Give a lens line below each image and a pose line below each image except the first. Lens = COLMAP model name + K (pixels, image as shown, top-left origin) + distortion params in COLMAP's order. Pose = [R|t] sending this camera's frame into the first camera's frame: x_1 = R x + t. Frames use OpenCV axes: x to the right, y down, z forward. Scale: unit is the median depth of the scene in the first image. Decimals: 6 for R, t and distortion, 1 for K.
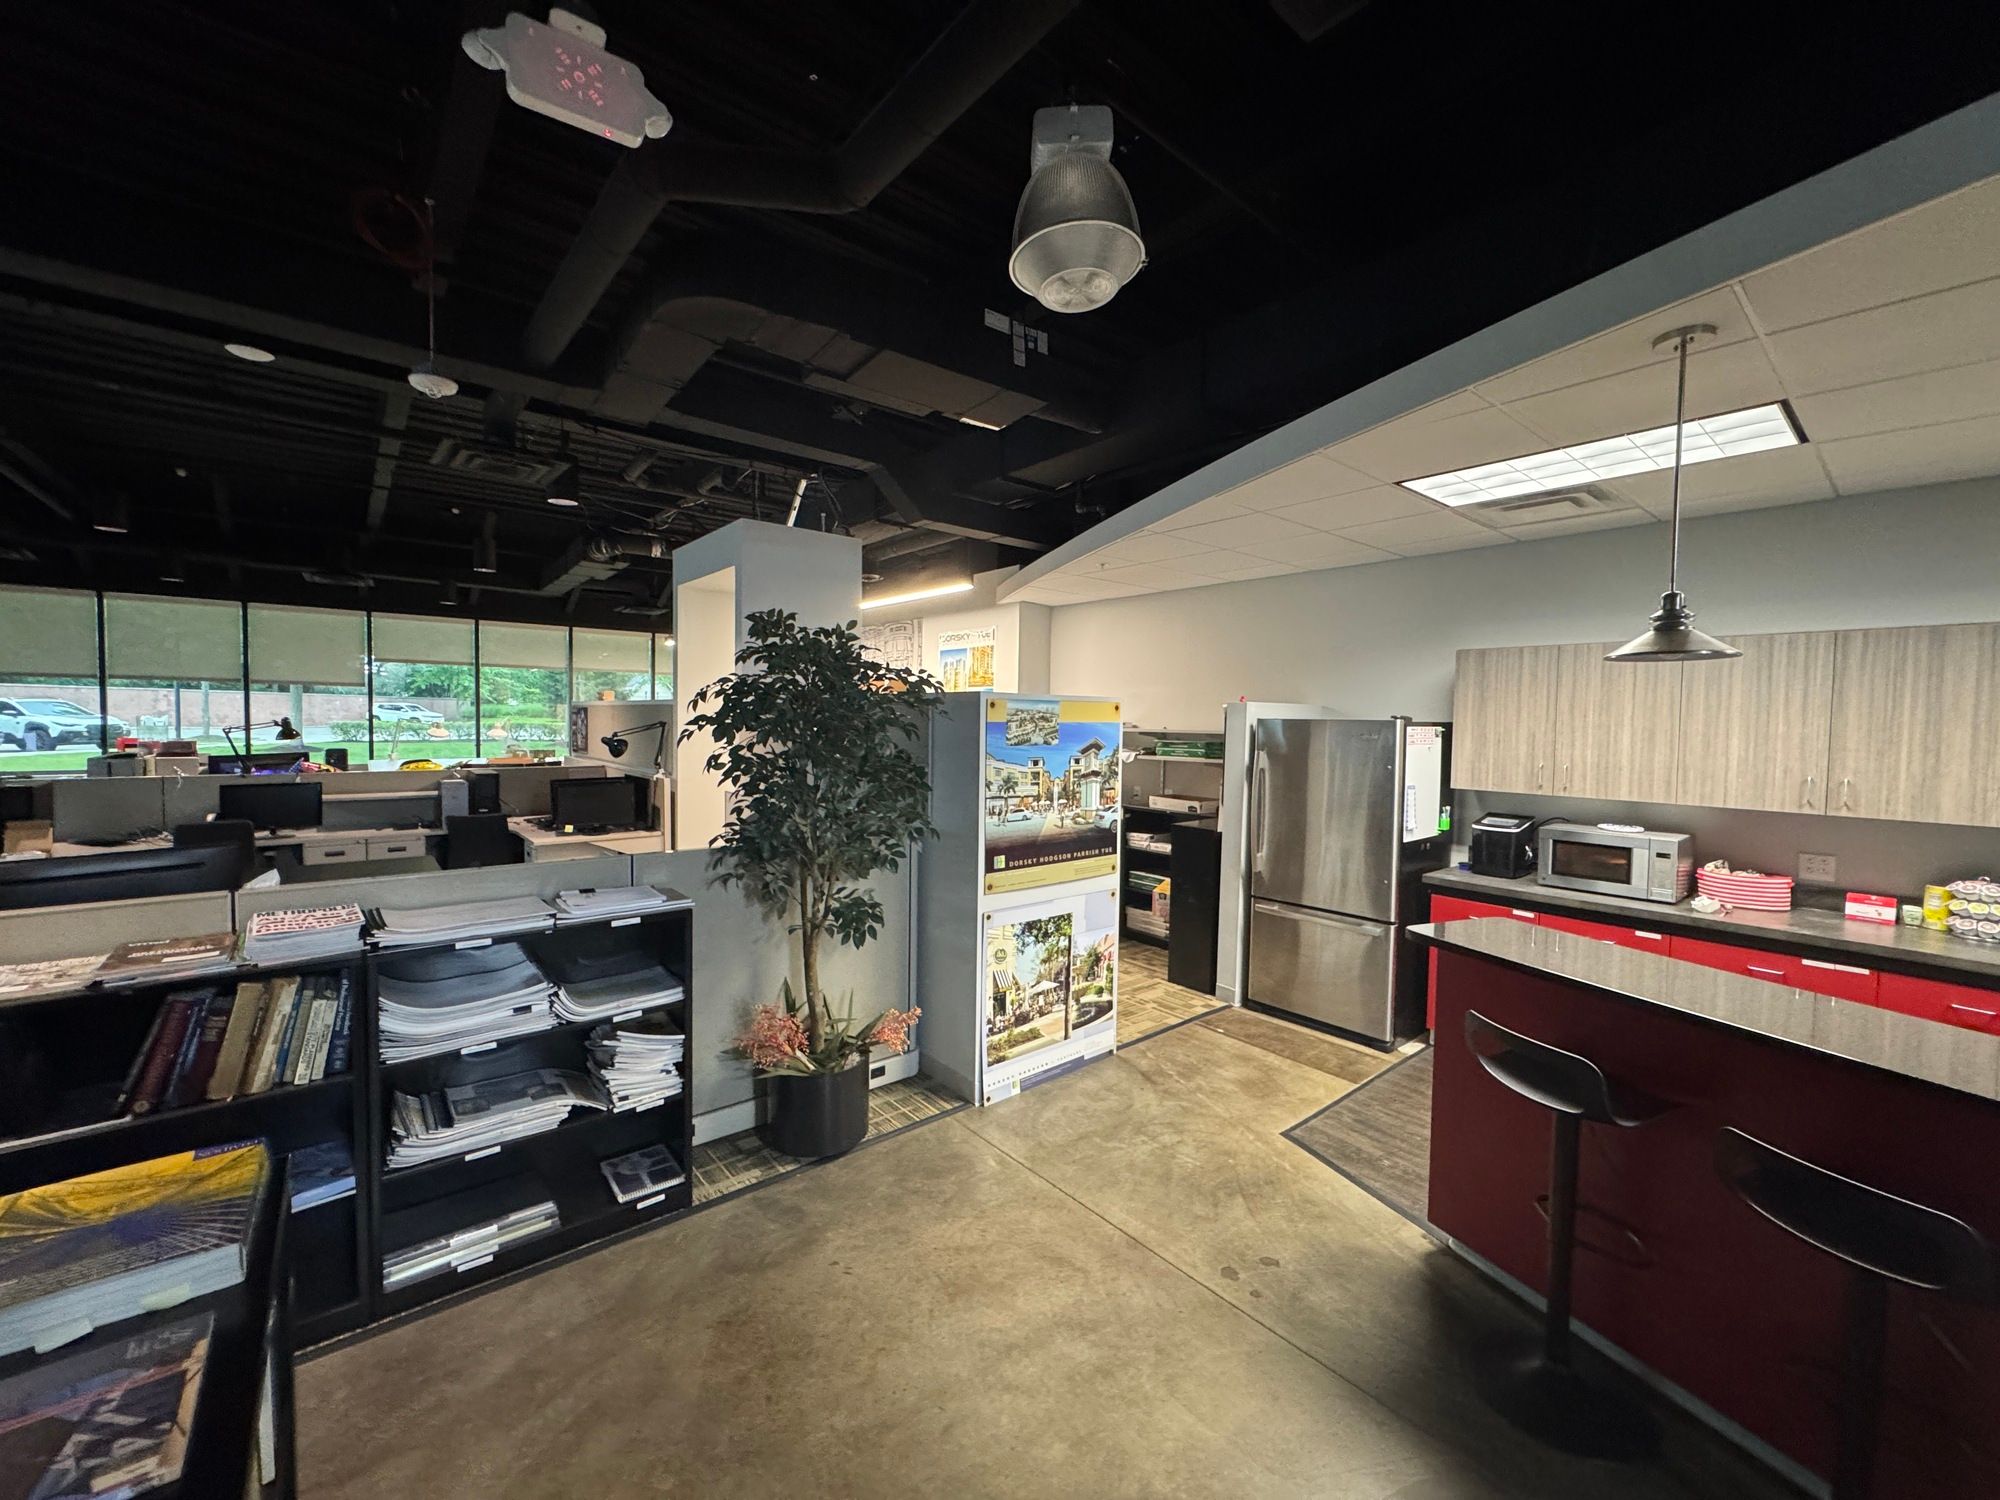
lens RADIAL K [[795.4, 0, 997.6], [0, 795.4, 749.9], [0, 0, 1]] dist [-0.003863, 0.000621]
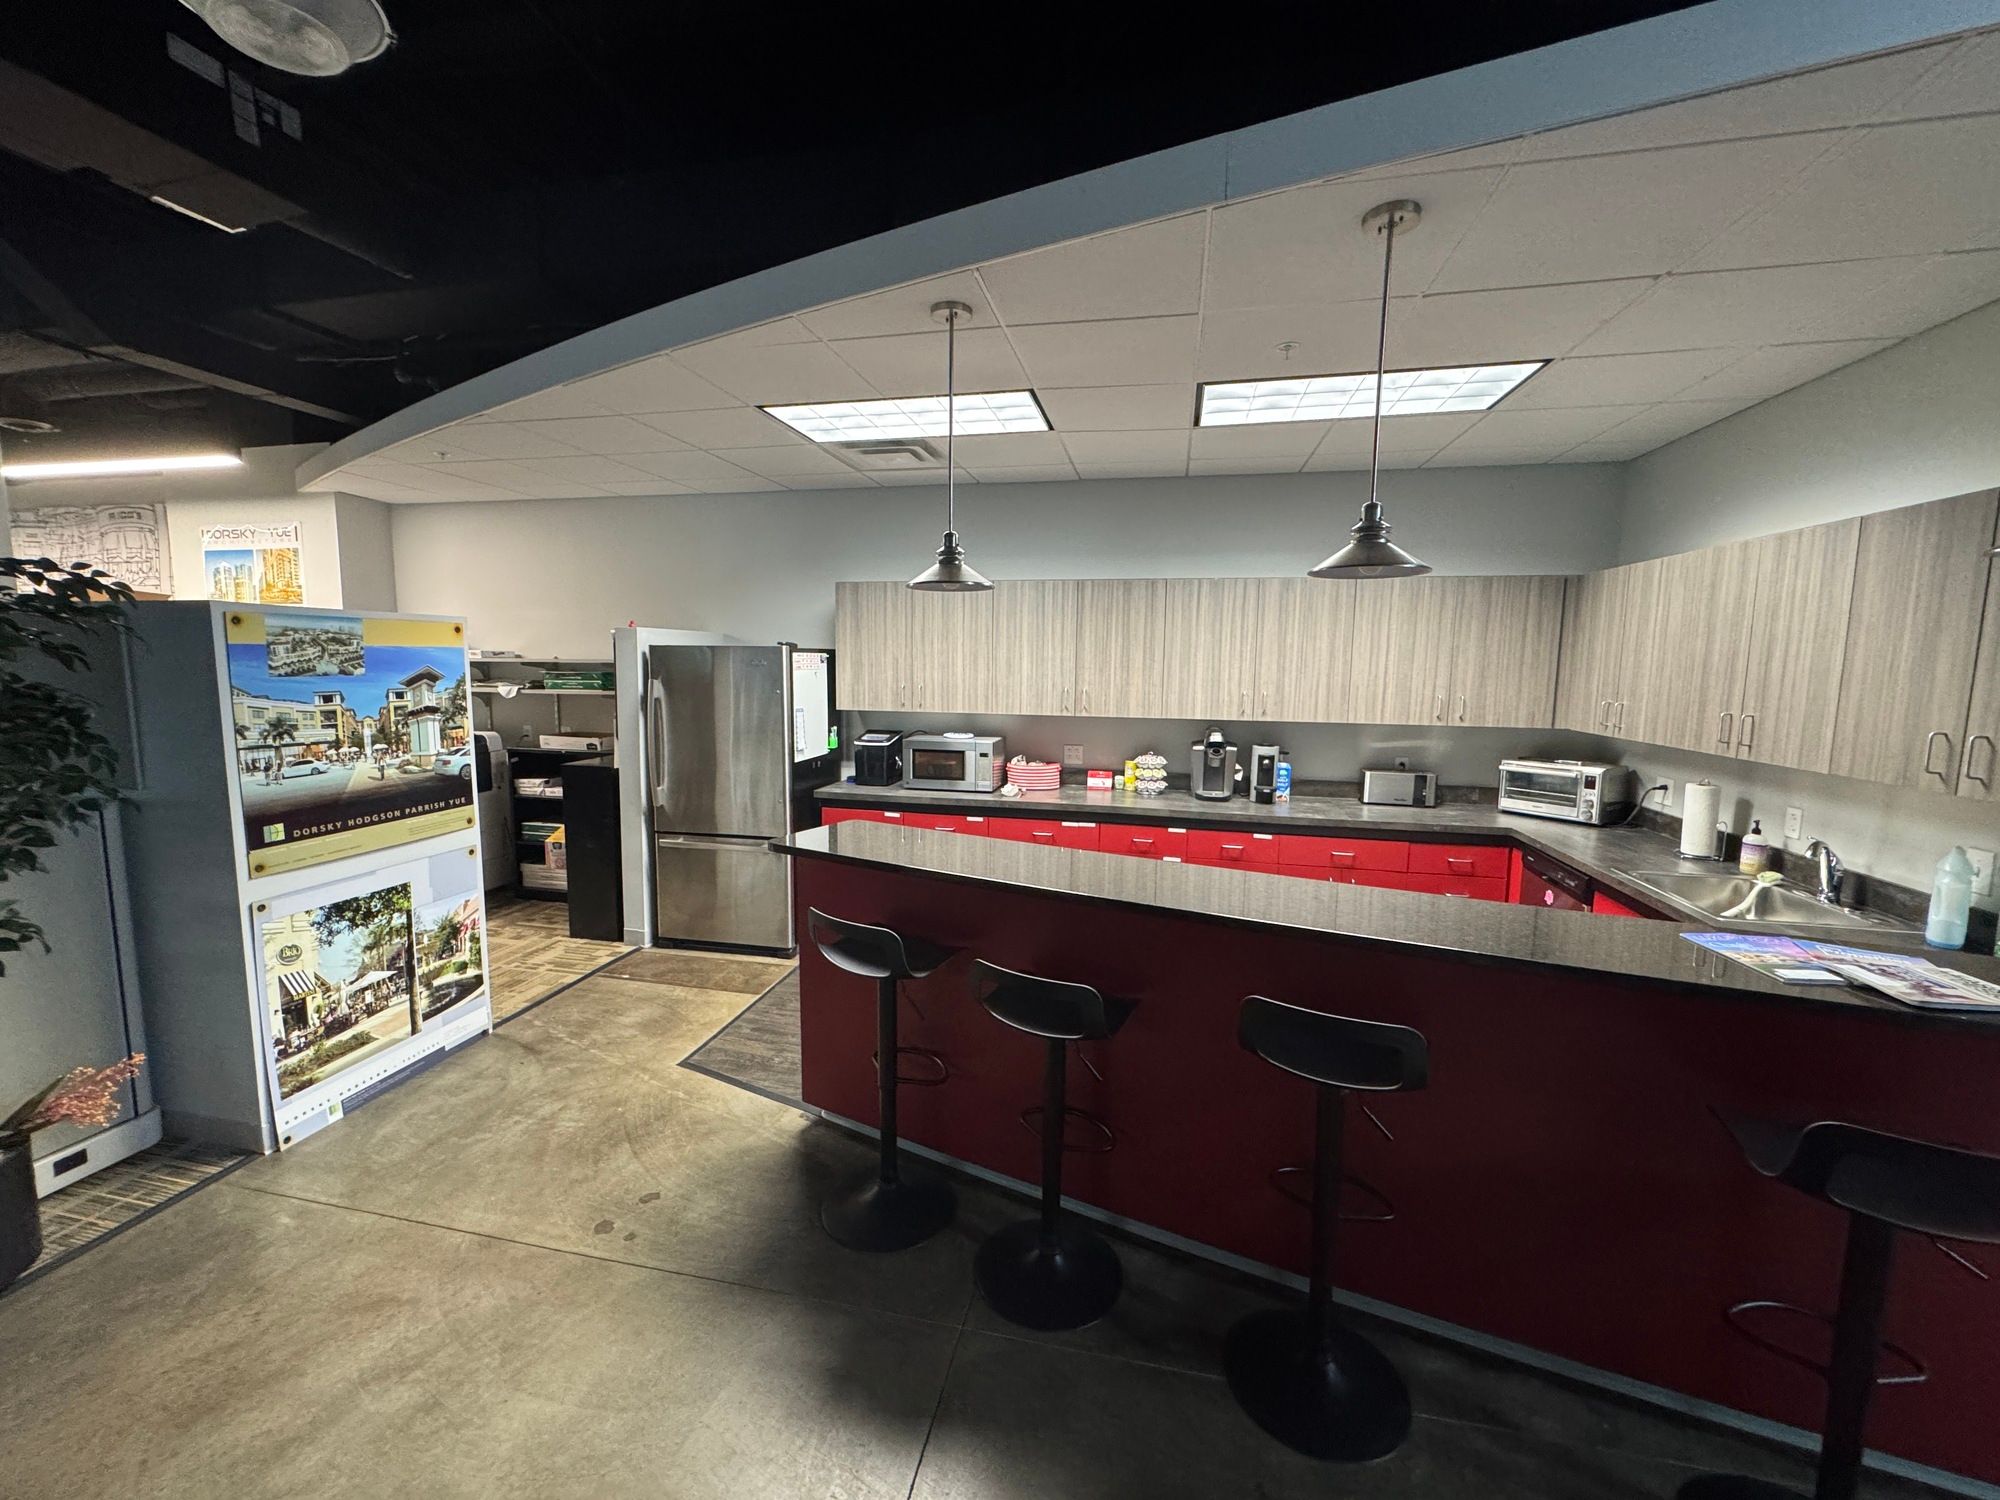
lens RADIAL K [[795.4, 0, 996.1], [0, 795.4, 749.2], [0, 0, 1]] dist [-0.003863, 0.000621]
pose [[0.788368, -0.074022, 0.610734, 0.088586], [0.024702, 0.995743, 0.088799, 0.013228], [-0.614707, -0.054920, 0.786841, -0.001024]]
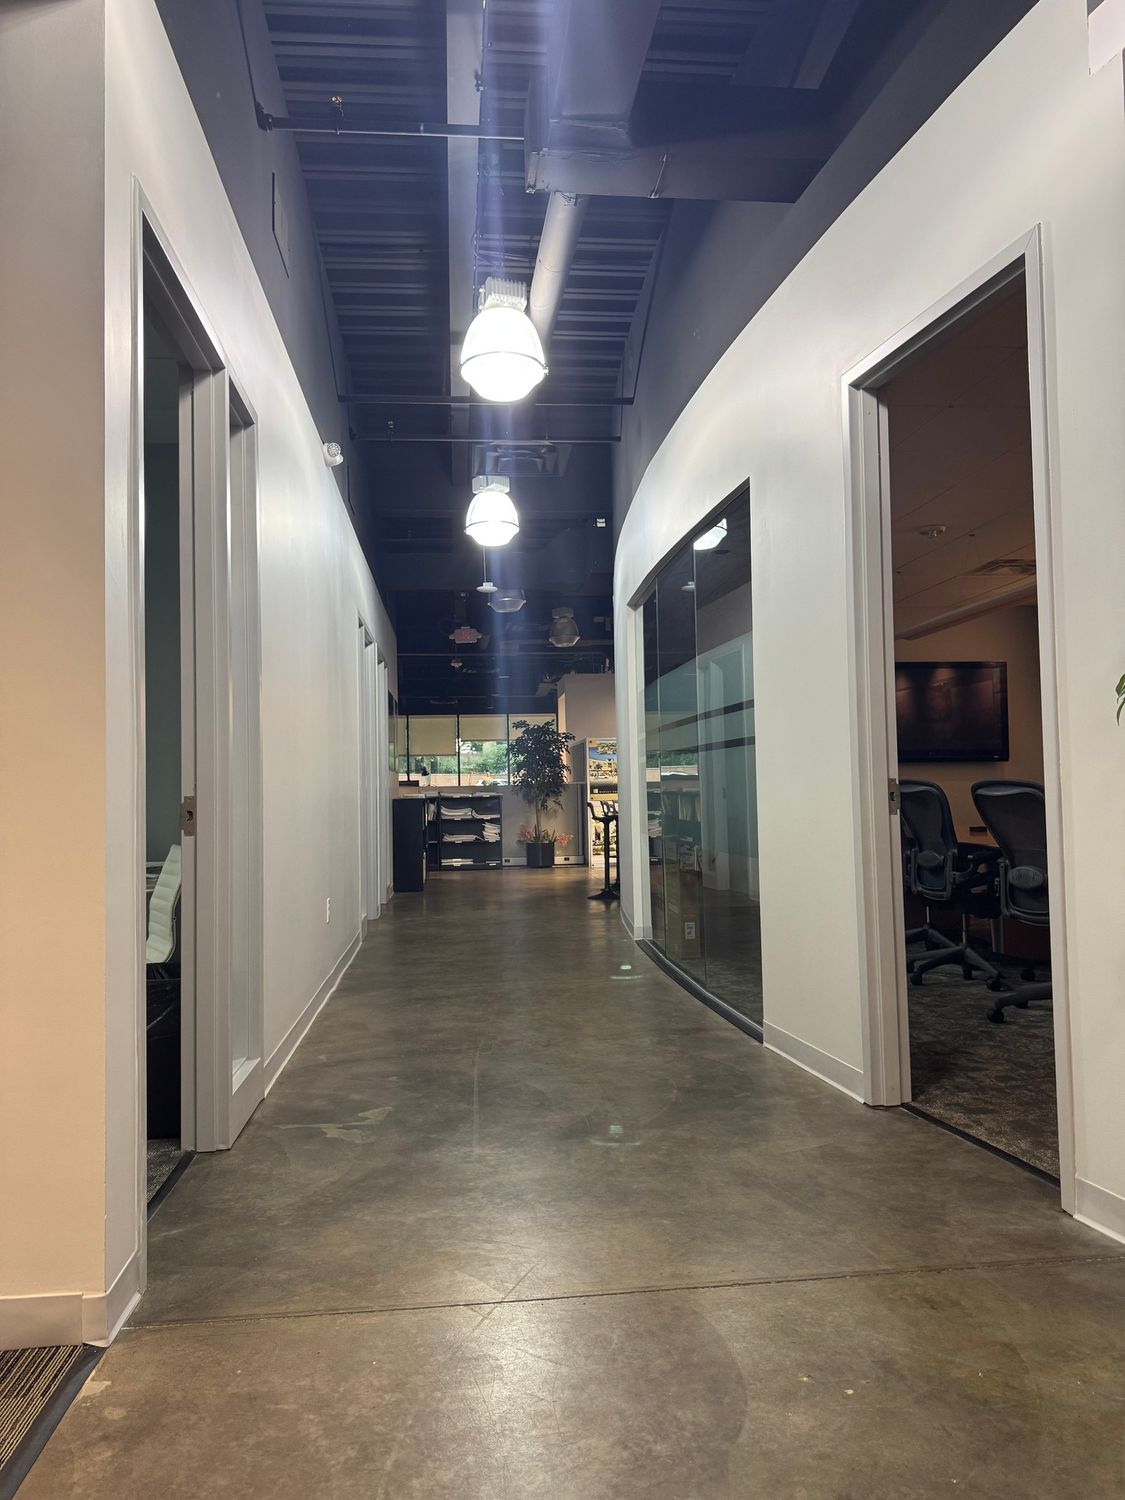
lens RADIAL K [[1062.8, 0, 564.0], [0, 1062.8, 755.5], [0, 0, 1]] dist [0.003437, -0.000655]
pose [[0.827087, -0.050609, -0.559792, 2.296366], [0.009781, 0.997083, -0.075692, 0.321634], [0.561989, 0.057129, 0.825169, -2.601261]]
